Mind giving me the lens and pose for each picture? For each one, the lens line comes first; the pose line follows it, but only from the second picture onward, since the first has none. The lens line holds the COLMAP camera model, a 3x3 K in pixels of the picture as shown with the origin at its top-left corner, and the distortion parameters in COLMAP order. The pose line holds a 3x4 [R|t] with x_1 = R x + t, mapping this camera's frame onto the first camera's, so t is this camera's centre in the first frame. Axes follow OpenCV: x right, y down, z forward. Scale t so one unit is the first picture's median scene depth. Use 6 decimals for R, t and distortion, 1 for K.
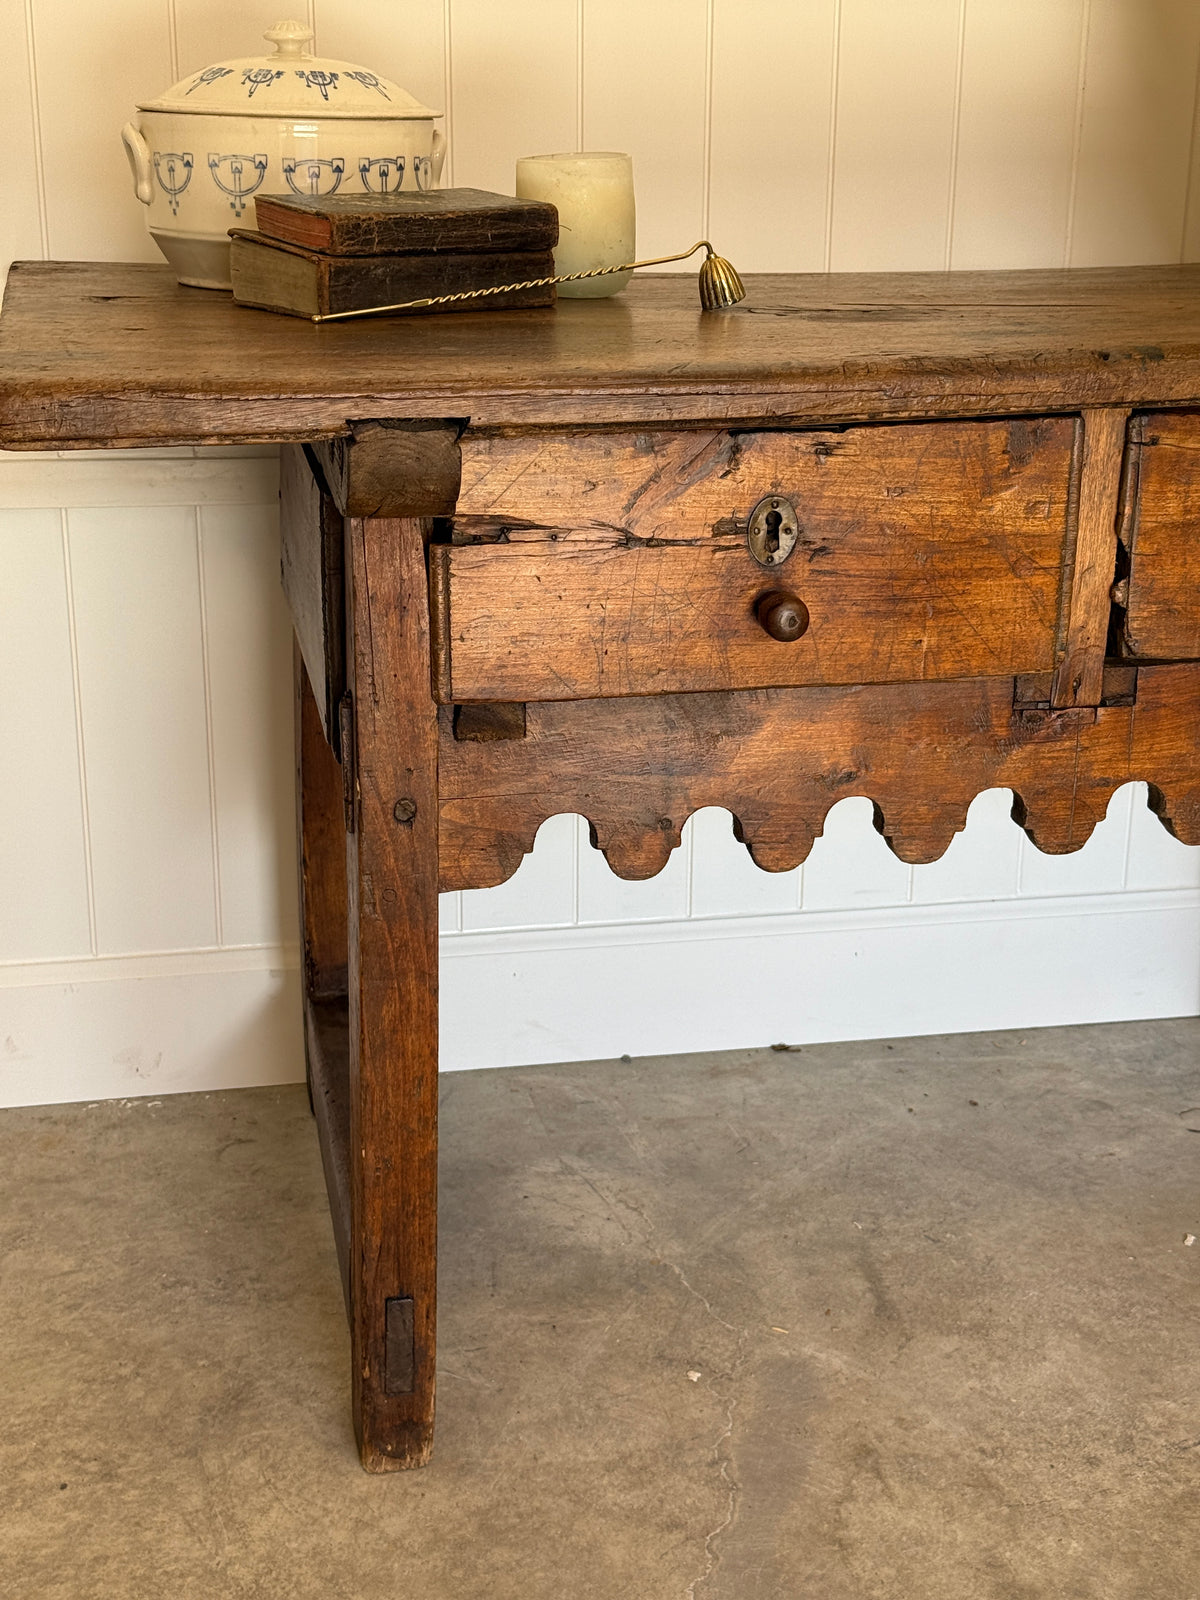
lens RADIAL K [[2250.6, 0, 599.9], [0, 2250.6, 813.5], [0, 0, 1]] dist [0.137003, 0.000000]
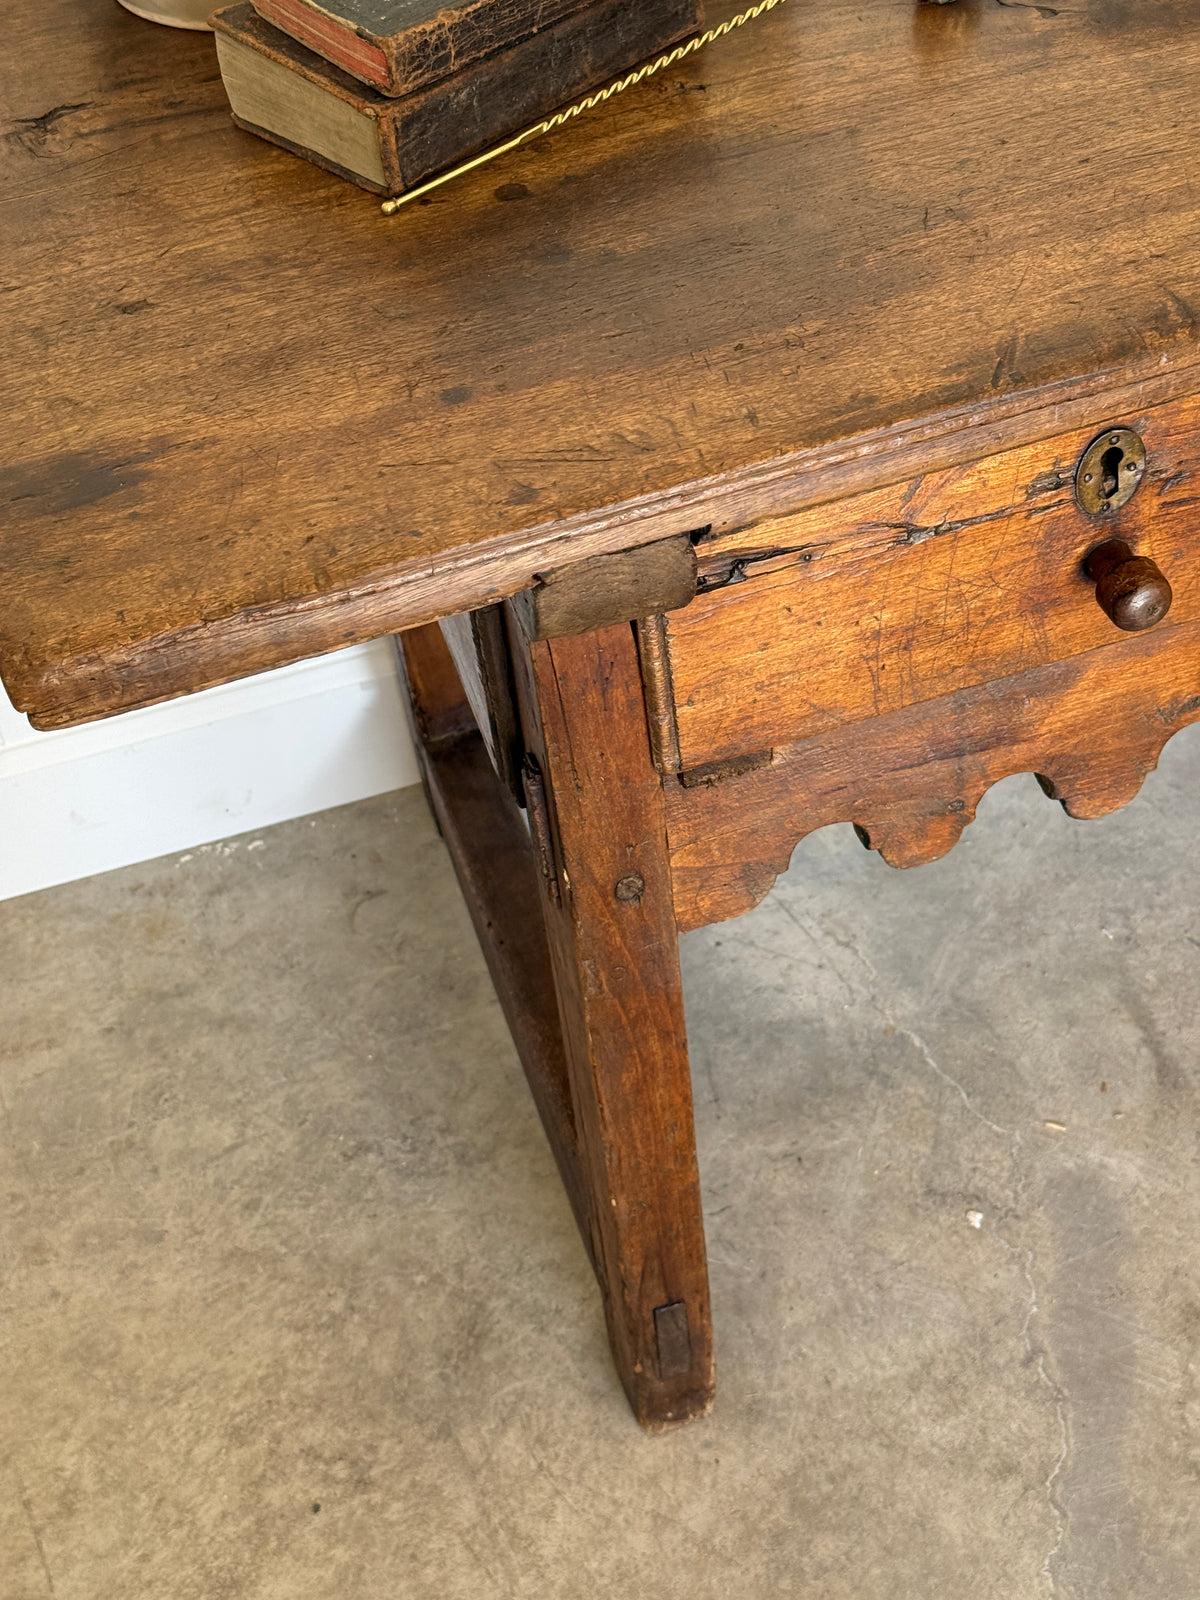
lens RADIAL K [[2250.6, 0, 613.2], [0, 2250.6, 783.1], [0, 0, 1]] dist [0.137003, 0.000000]
pose [[0.989639, -0.143570, -0.001508, -0.079786], [0.130813, 0.897280, 0.421634, -0.325292], [-0.059181, -0.417463, 0.906765, 0.312406]]
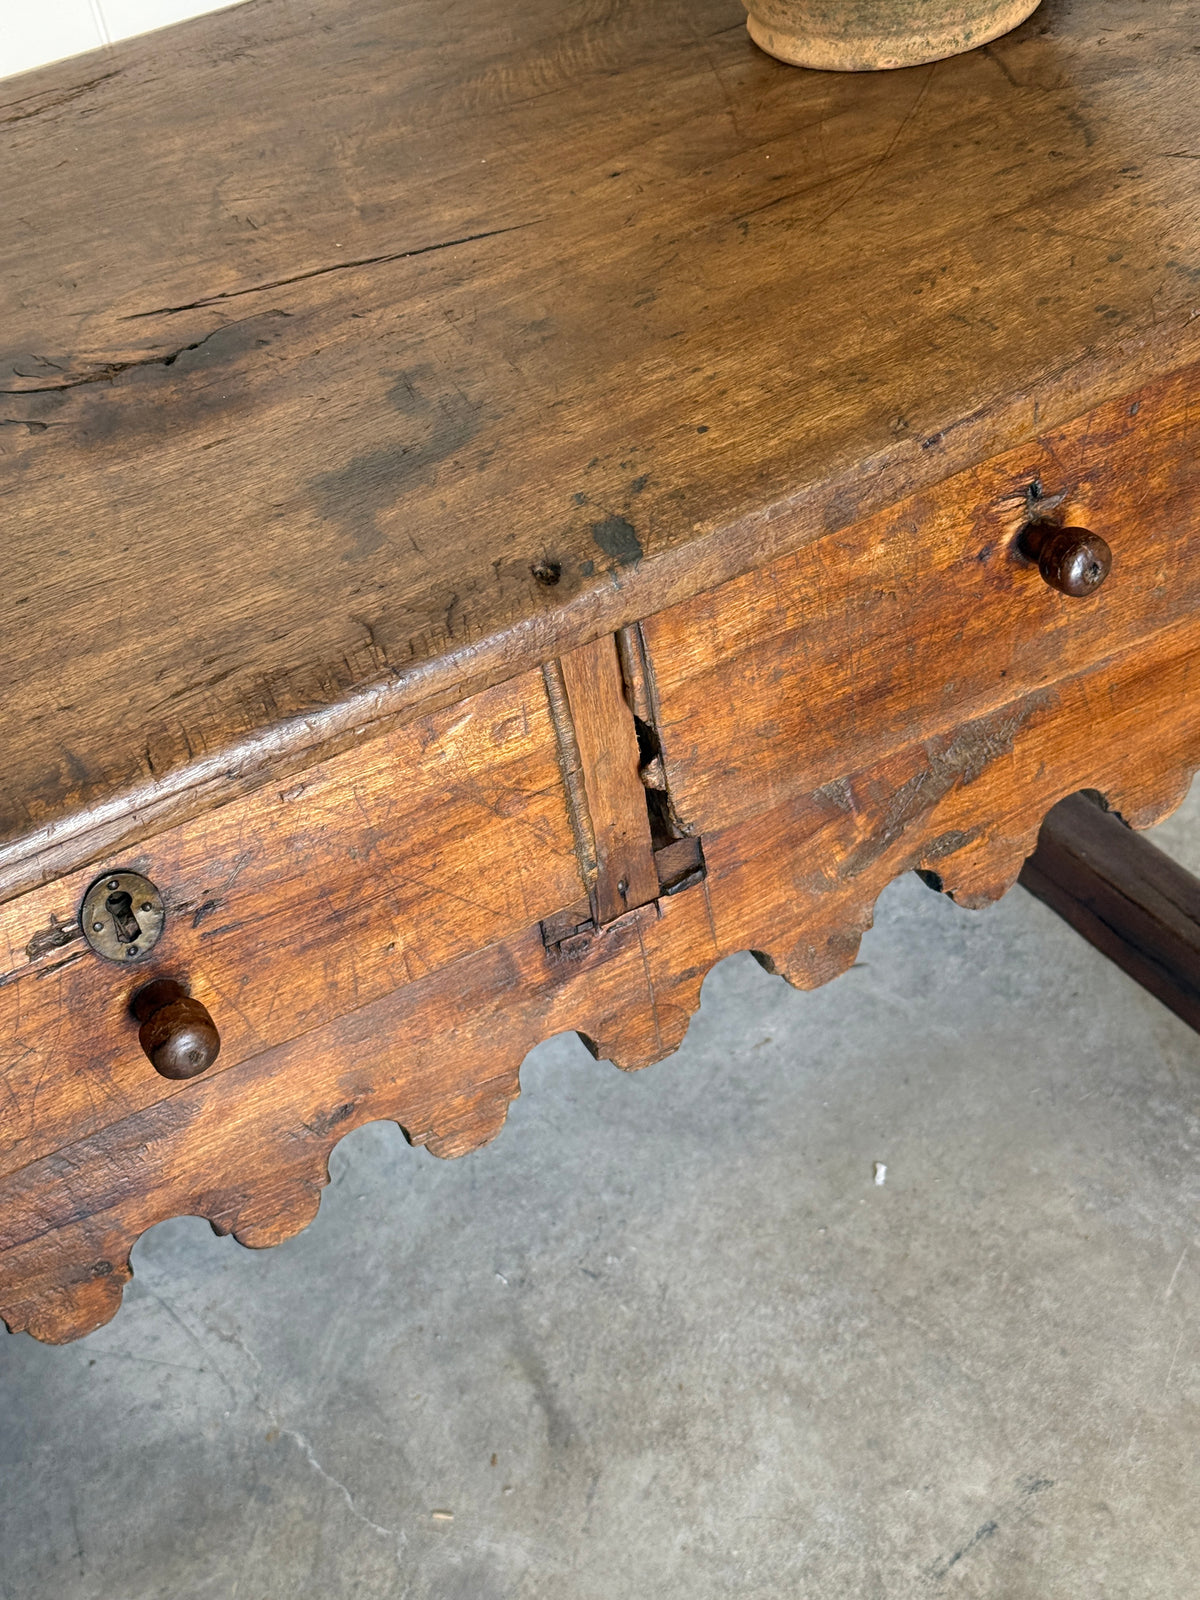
lens RADIAL K [[2250.6, 0, 601.3], [0, 2250.6, 795.4], [0, 0, 1]] dist [0.137003, 0.000000]
pose [[0.951600, -0.285275, 0.114347, 0.130511], [0.228795, 0.905970, 0.356190, -0.324745], [-0.205207, -0.312789, 0.927391, 0.361323]]
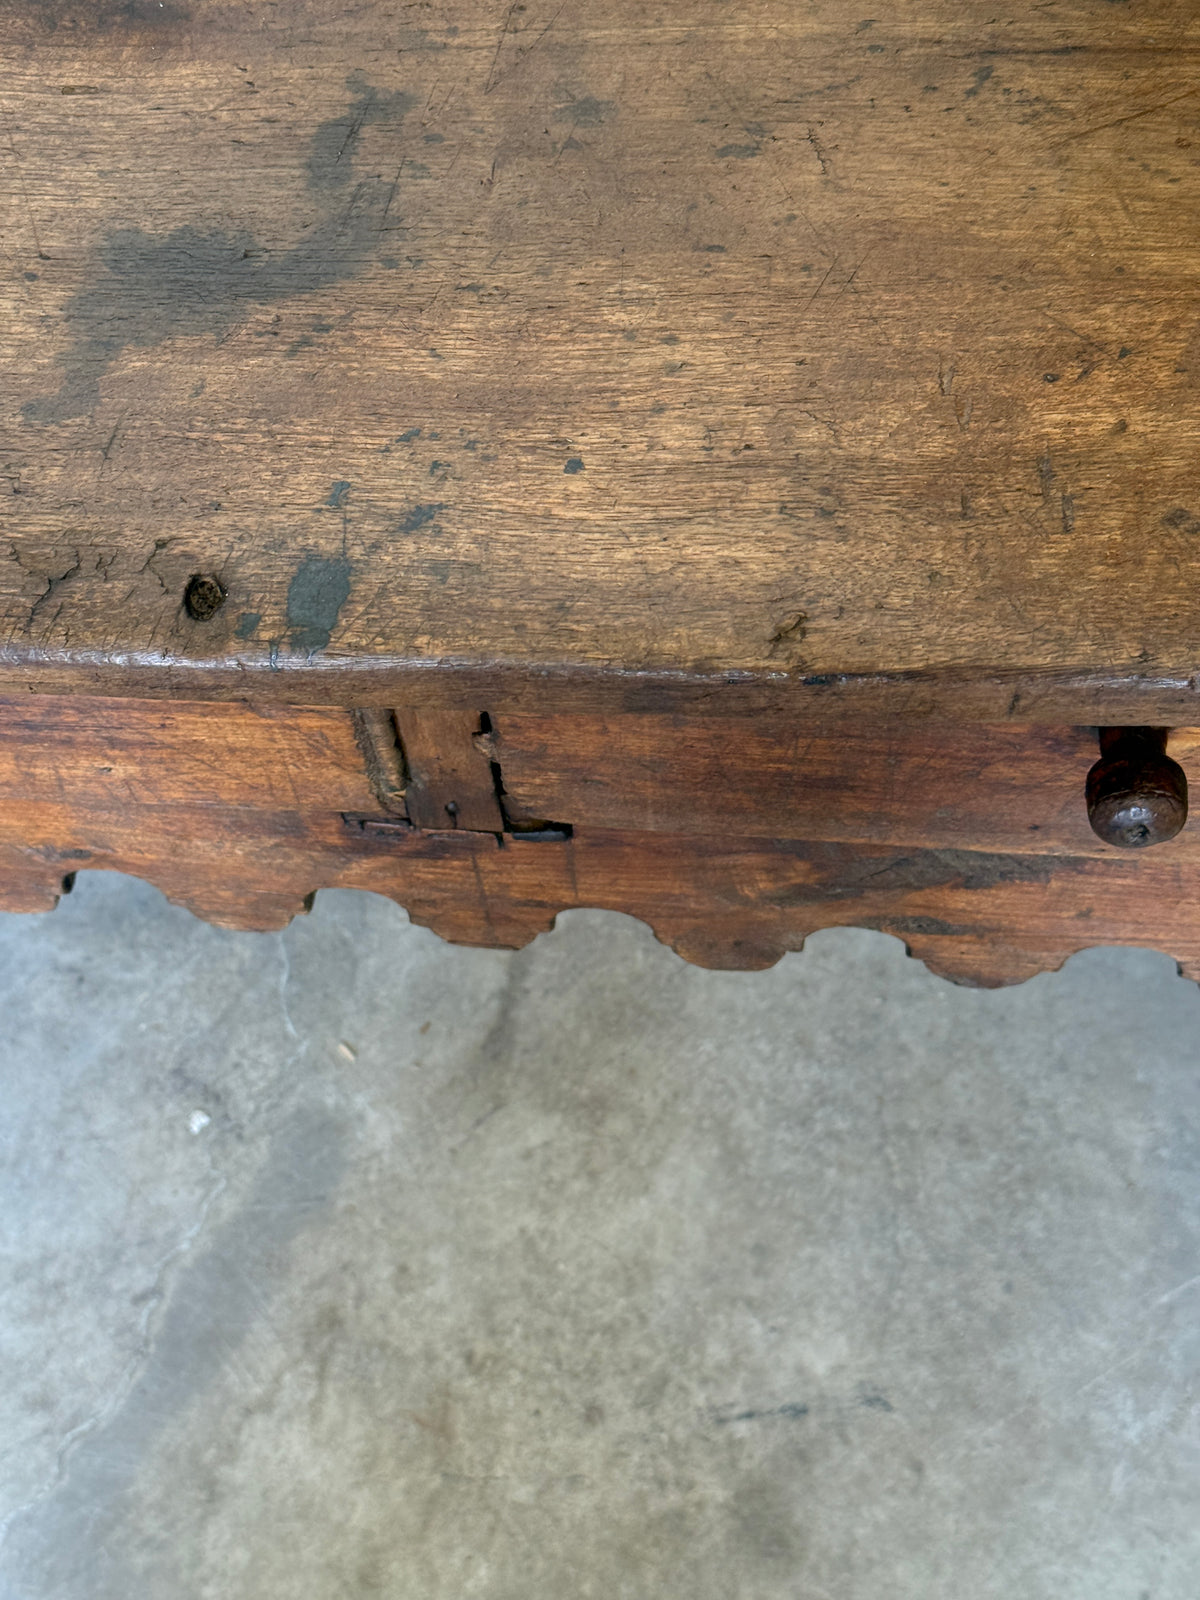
lens RADIAL K [[2250.6, 0, 594.9], [0, 2250.6, 776.6], [0, 0, 1]] dist [0.137003, 0.000000]
pose [[0.950282, 0.225417, -0.214827, 0.350435], [-0.022045, 0.736867, 0.675678, -0.420129], [0.310608, -0.637349, 0.705201, 0.623934]]
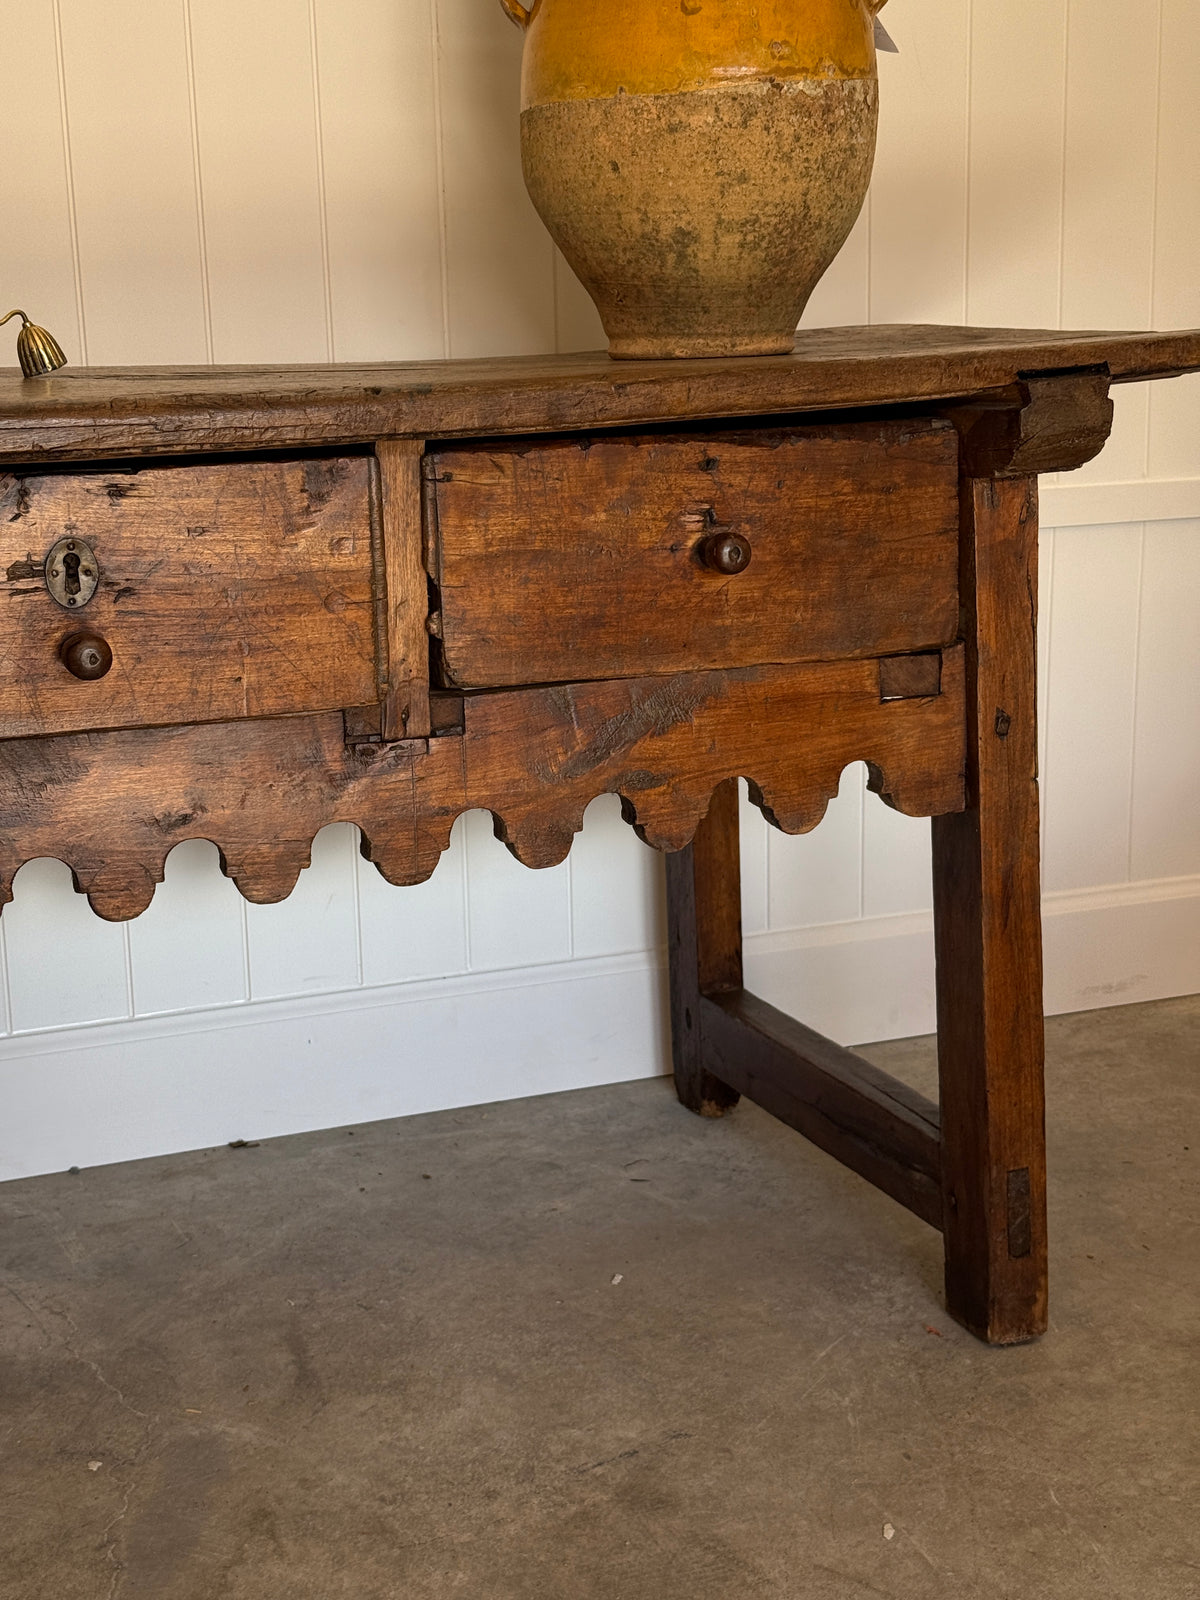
lens RADIAL K [[2250.6, 0, 595.8], [0, 2250.6, 797.9], [0, 0, 1]] dist [0.137003, 0.000000]
pose [[0.985630, -0.065240, 0.155811, 0.131359], [0.078941, 0.993382, -0.083430, 0.070896], [-0.149337, 0.094531, 0.984257, -0.018111]]
